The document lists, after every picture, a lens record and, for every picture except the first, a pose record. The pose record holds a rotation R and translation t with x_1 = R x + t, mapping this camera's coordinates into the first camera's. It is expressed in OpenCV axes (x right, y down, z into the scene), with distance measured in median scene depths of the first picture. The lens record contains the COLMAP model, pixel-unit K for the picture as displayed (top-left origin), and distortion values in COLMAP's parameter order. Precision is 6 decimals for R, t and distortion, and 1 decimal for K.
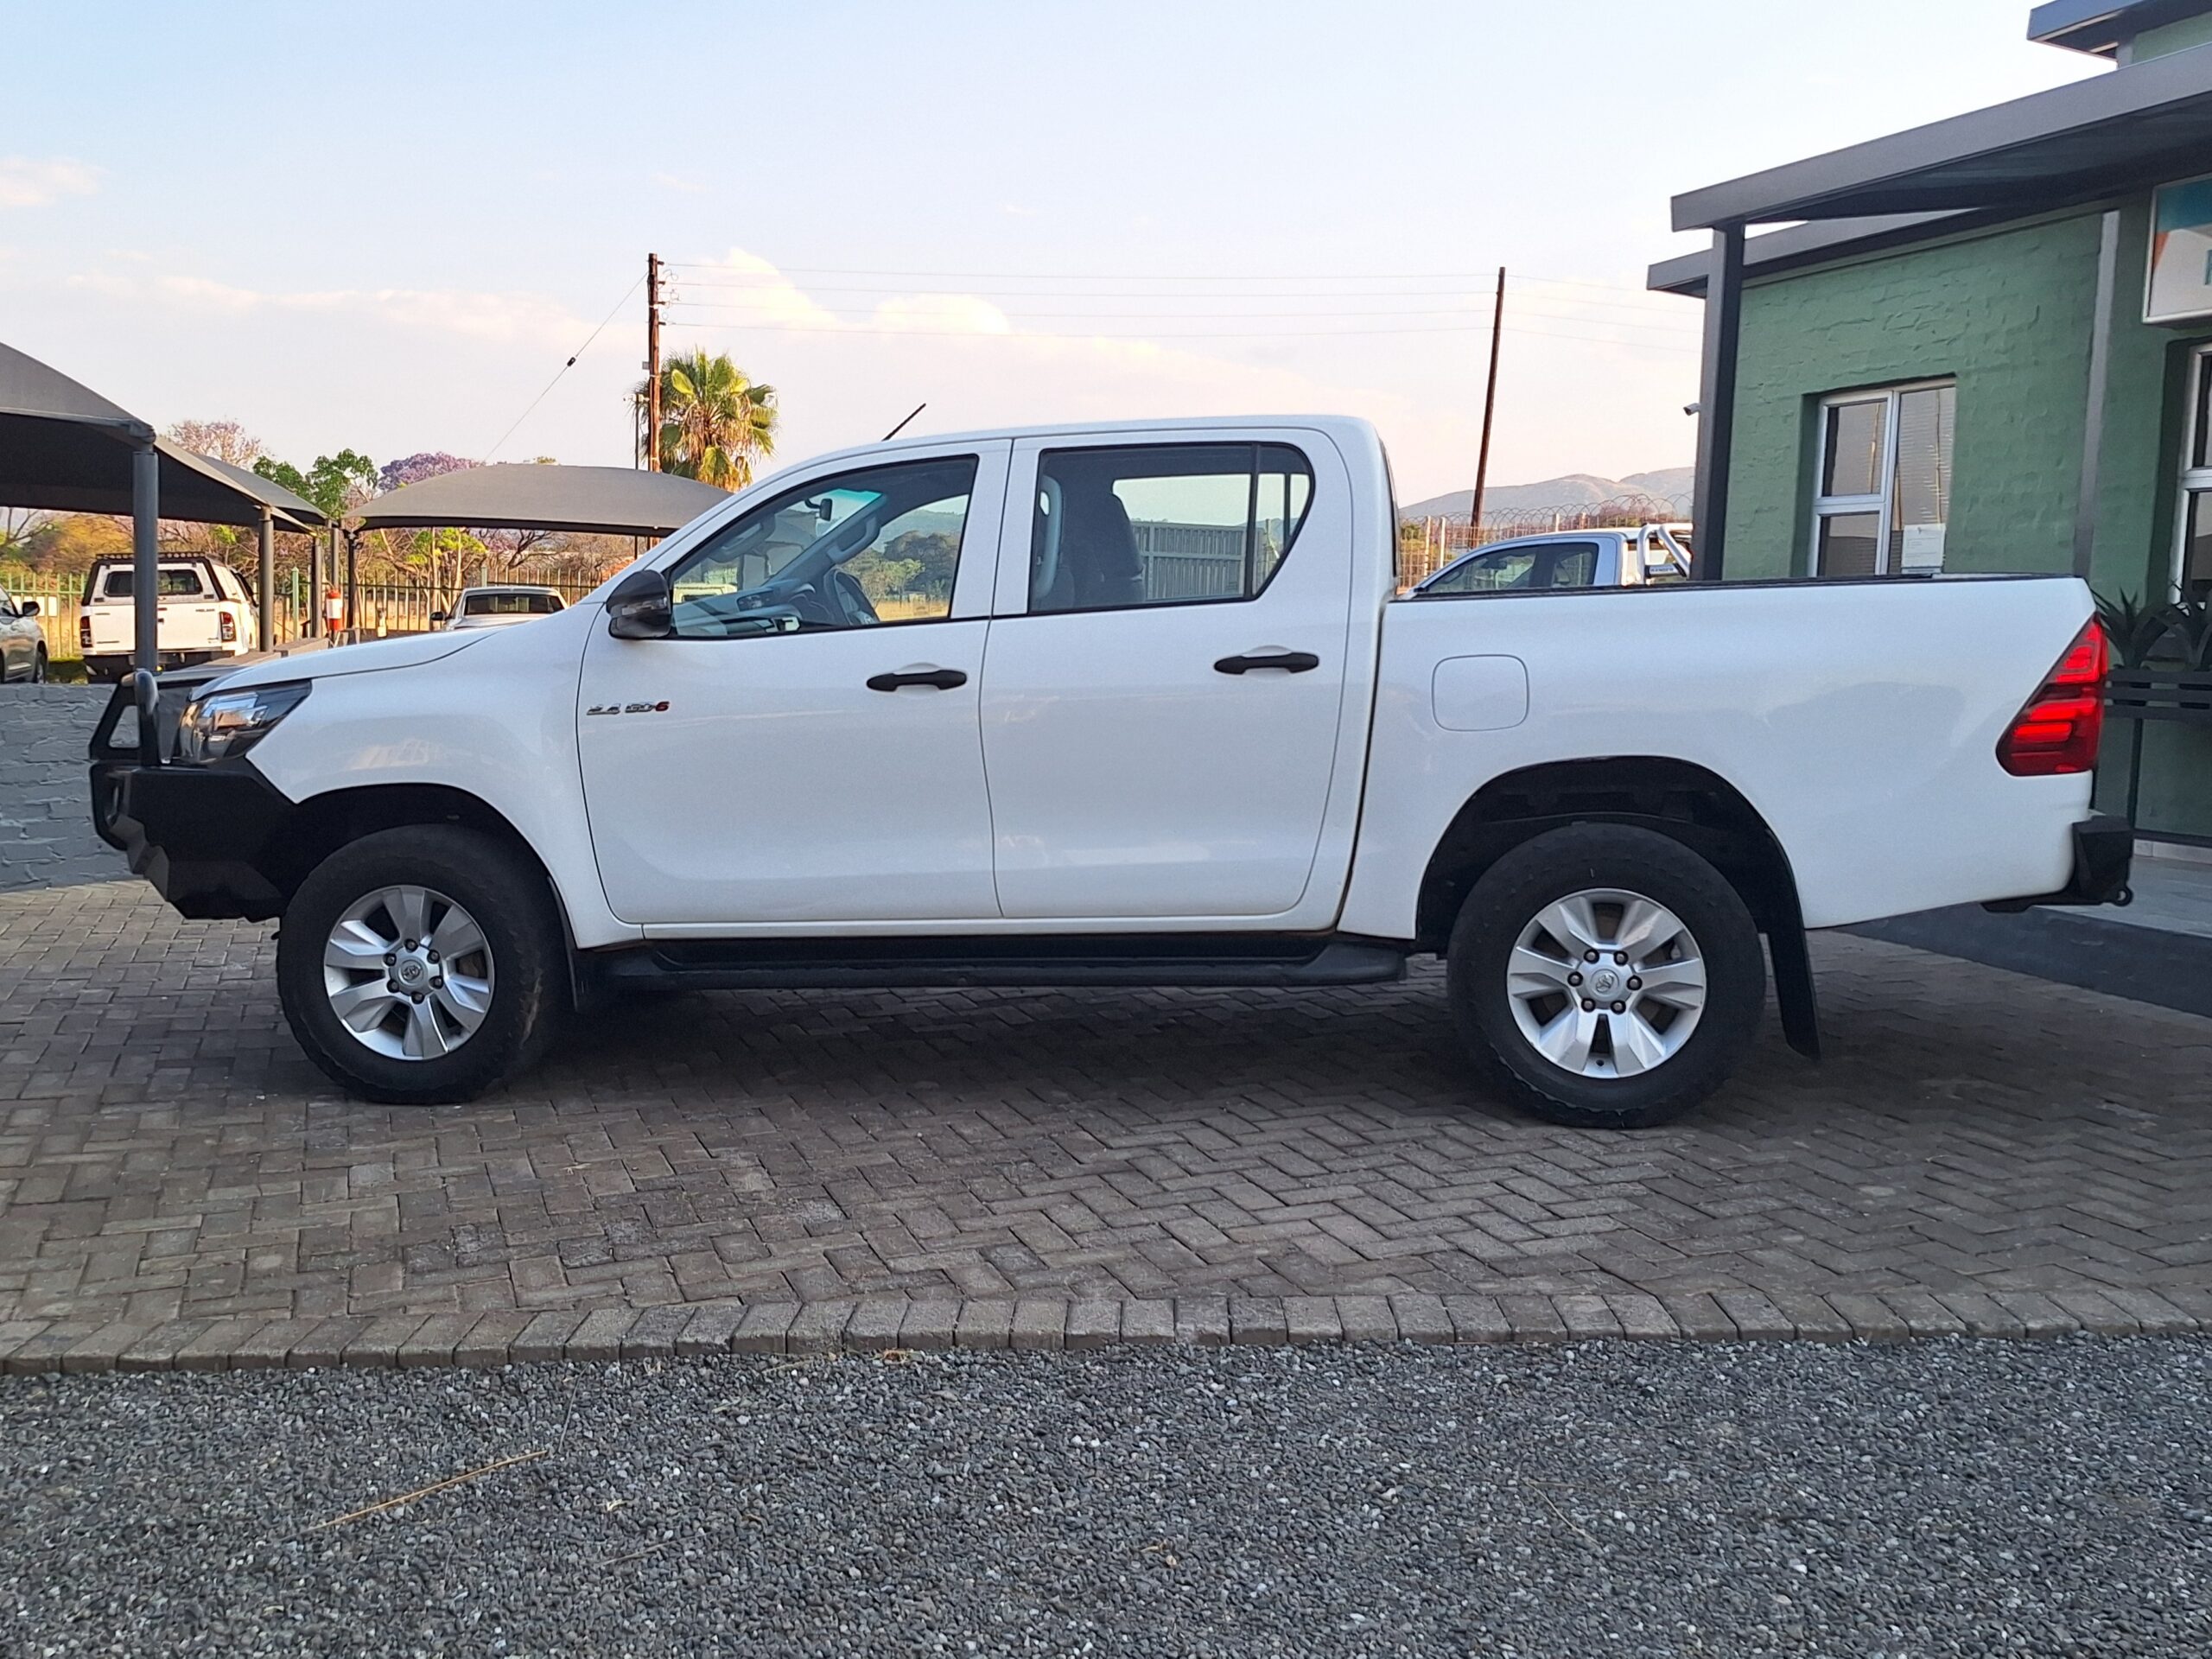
lens RADIAL K [[2097.3, 0, 1106.0], [0, 2097.3, 829.5], [0, 0, 1]] dist [0.126522, -0.248362]
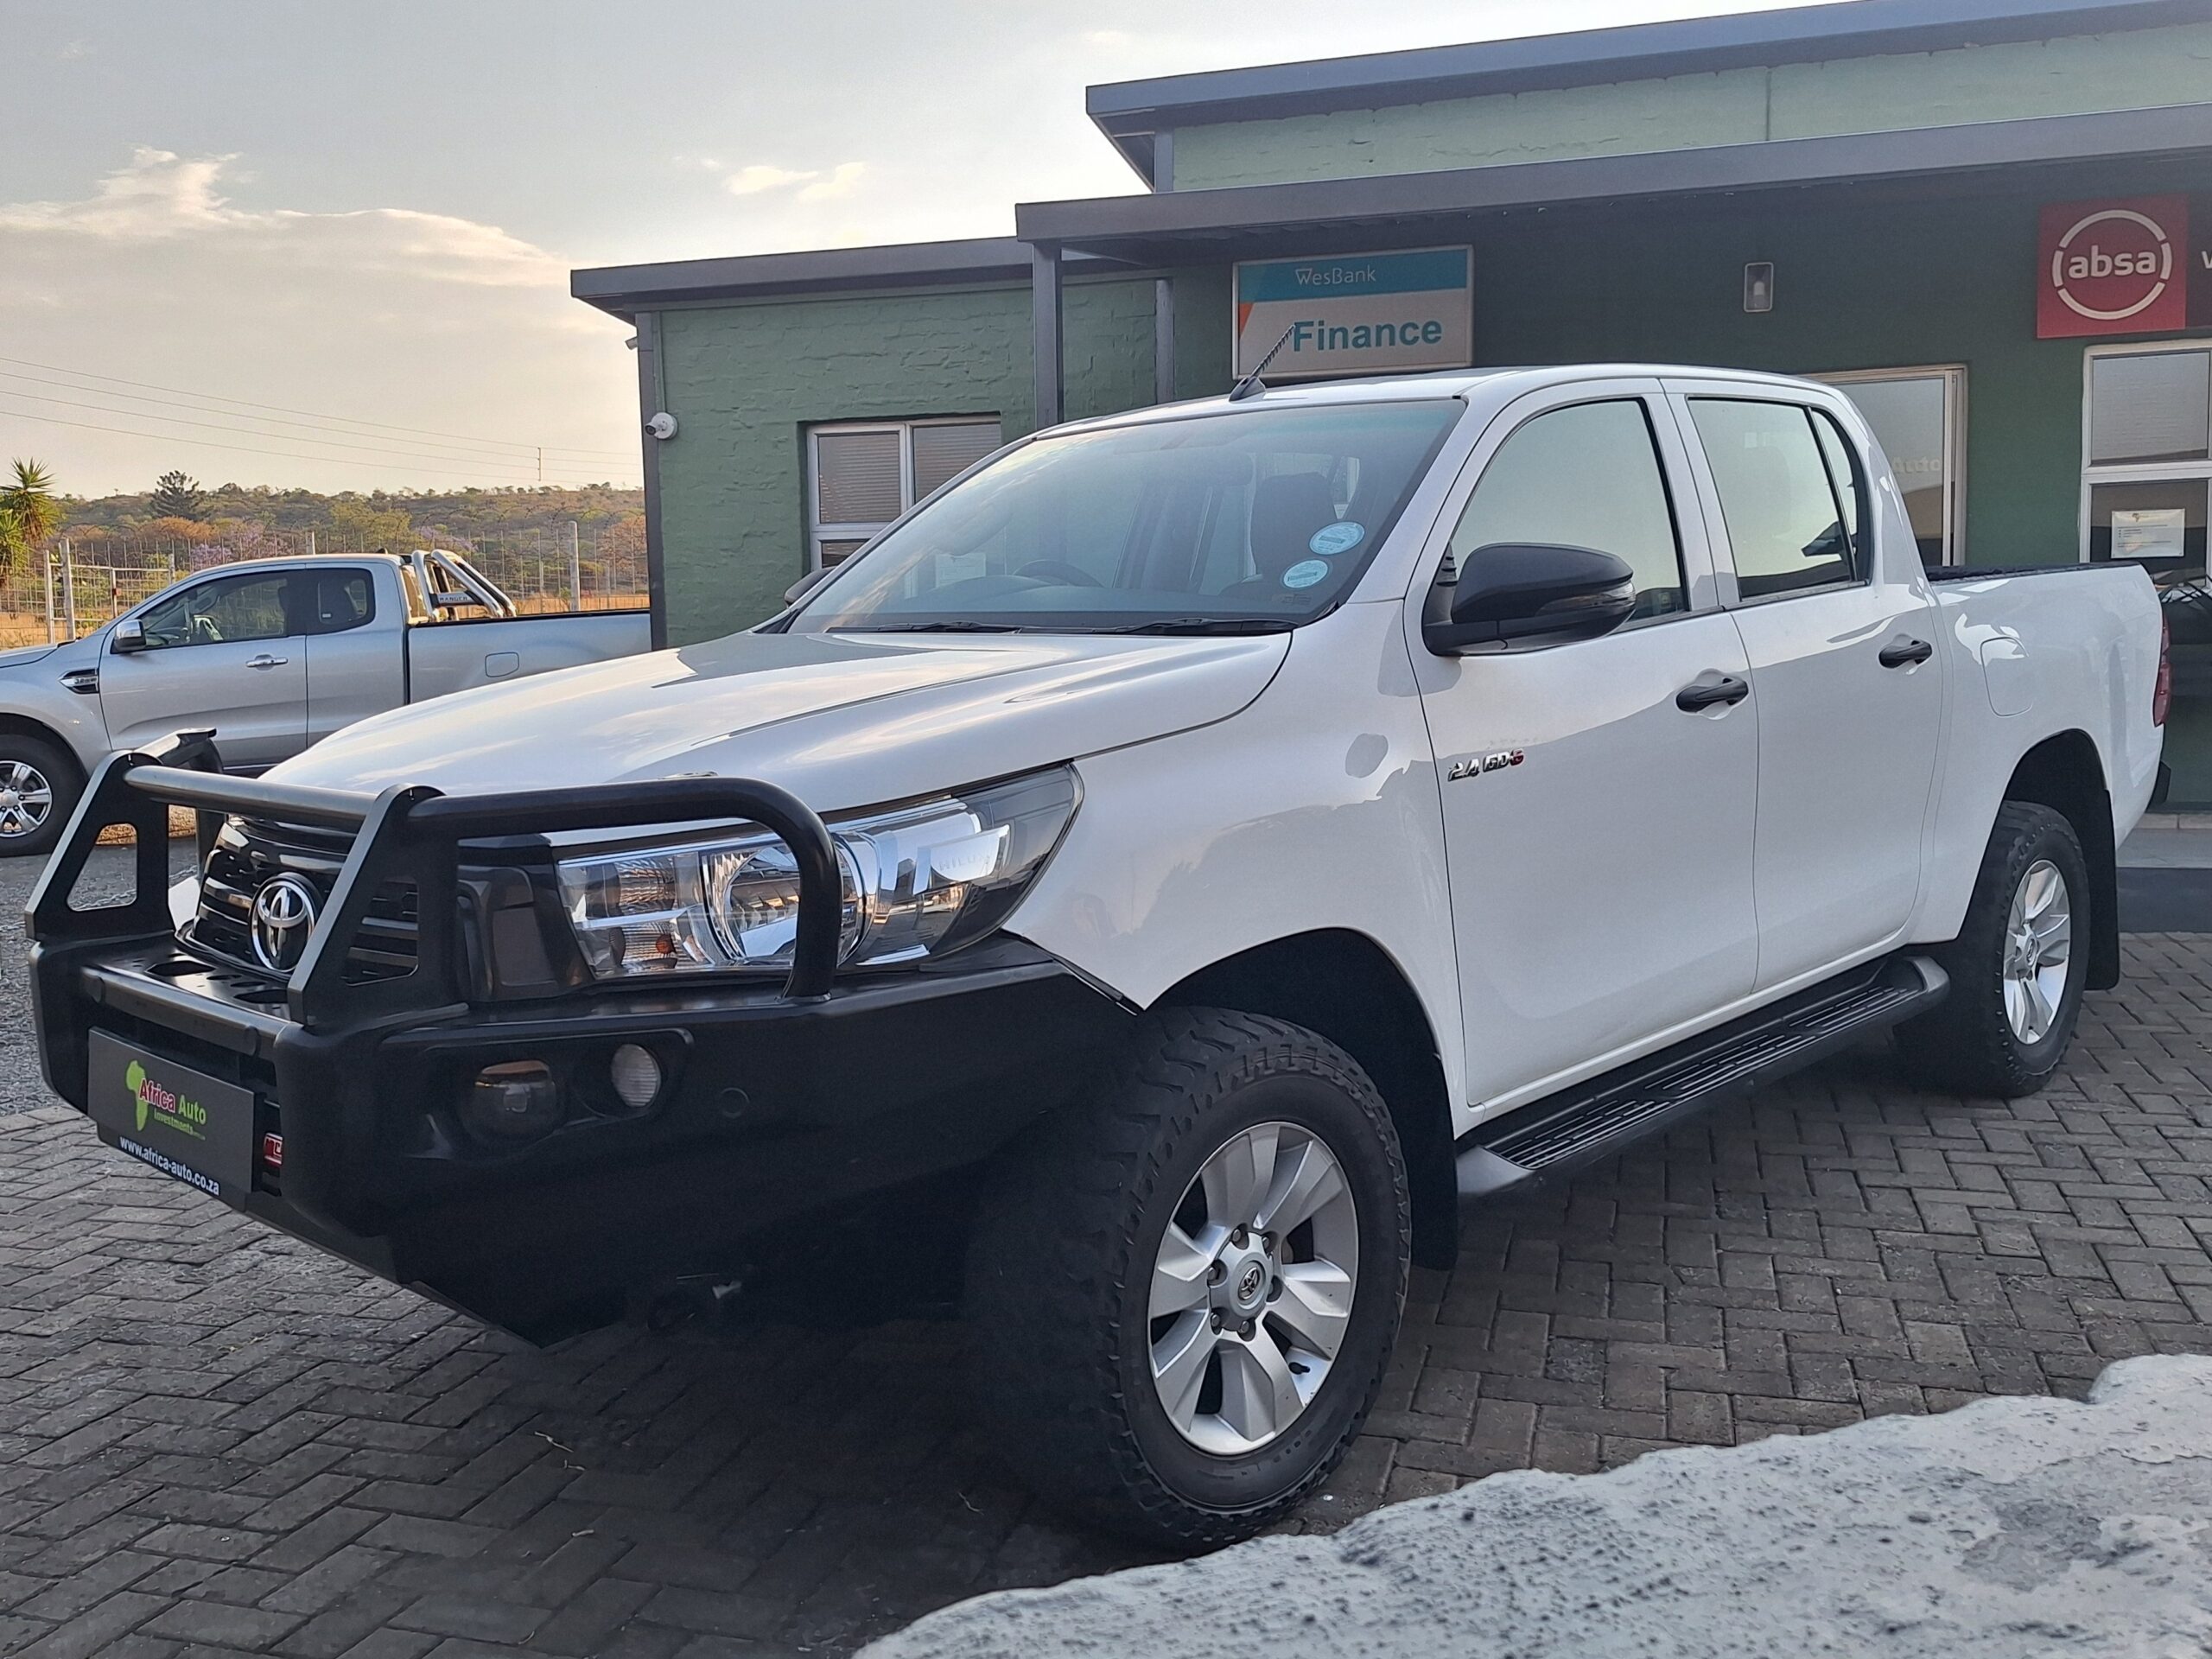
lens RADIAL K [[1924.4, 0, 1106.0], [0, 1924.4, 829.5], [0, 0, 1]] dist [0.112940, -0.179771]
pose [[0.594425, -0.102394, 0.797605, -0.737337], [0.112645, 0.992683, 0.043487, -0.074813], [-0.796222, 0.063996, 0.601610, 0.724252]]
